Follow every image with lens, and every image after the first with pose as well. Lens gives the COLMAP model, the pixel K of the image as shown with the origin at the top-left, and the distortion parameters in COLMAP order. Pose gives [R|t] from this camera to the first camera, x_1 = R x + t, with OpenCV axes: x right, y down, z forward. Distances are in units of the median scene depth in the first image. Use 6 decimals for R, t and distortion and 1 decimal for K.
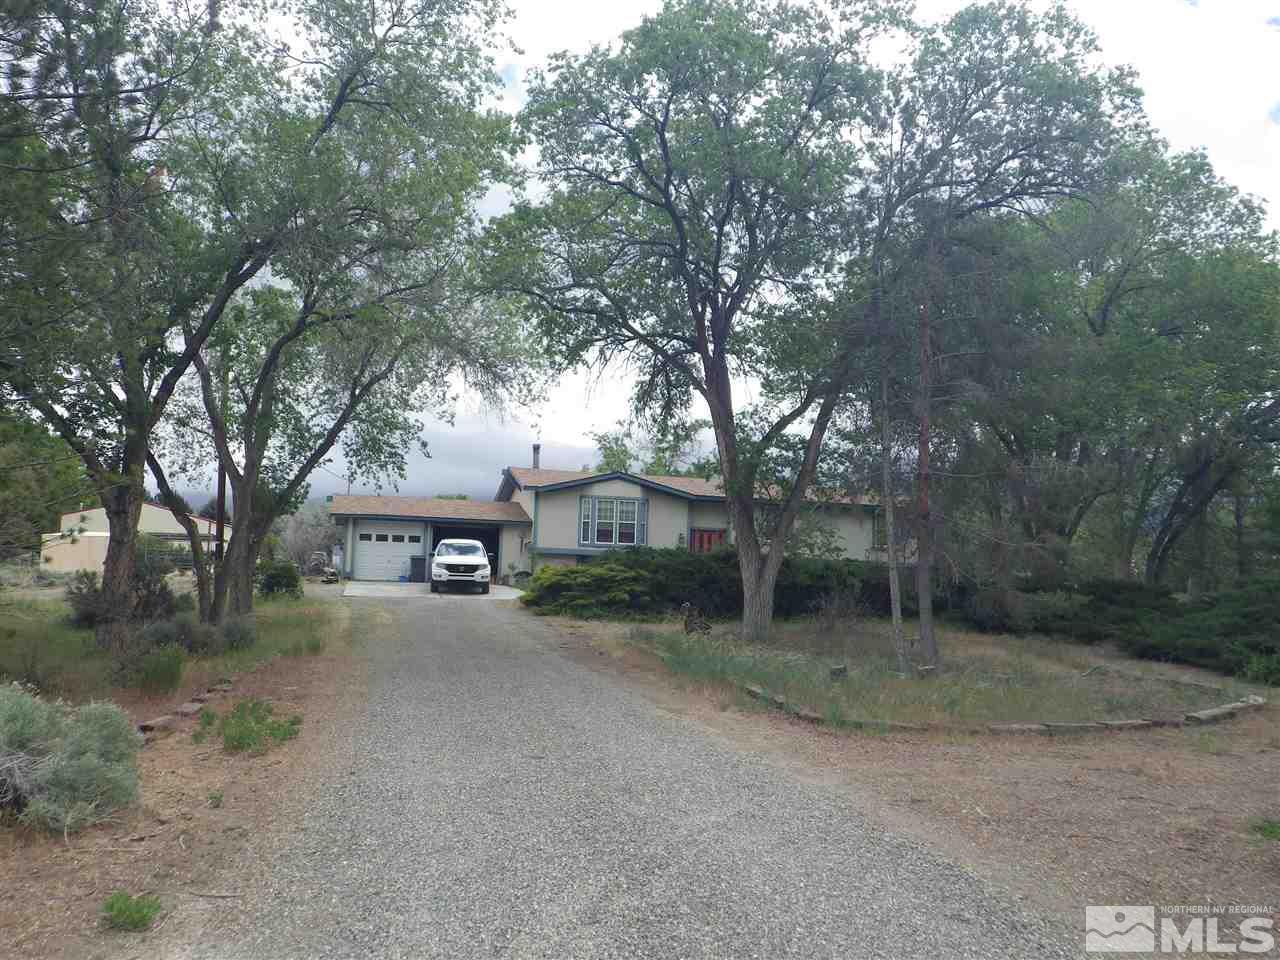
lens RADIAL K [[1059.5, 0, 640.5], [0, 1059.5, 481.0], [0, 0, 1]] dist [-0.008055, -0.001650]
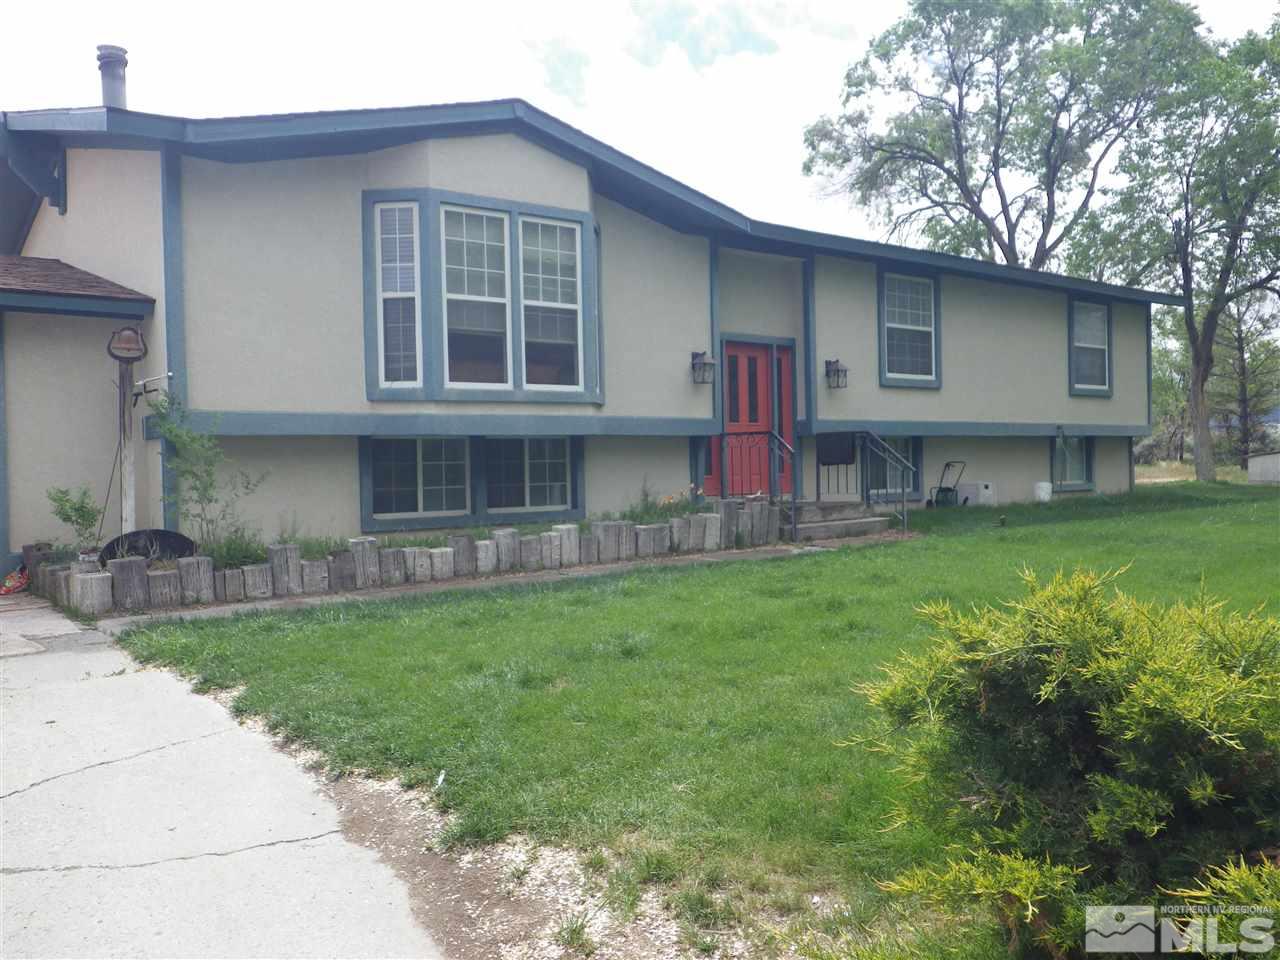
lens RADIAL K [[1059.5, 0, 636.3], [0, 1059.5, 476.7], [0, 0, 1]] dist [-0.008055, -0.001650]
pose [[0.905228, -0.055707, 0.421259, -0.105874], [0.014148, 0.994771, 0.101146, 0.054765], [-0.424691, -0.085600, 0.901283, 0.754819]]
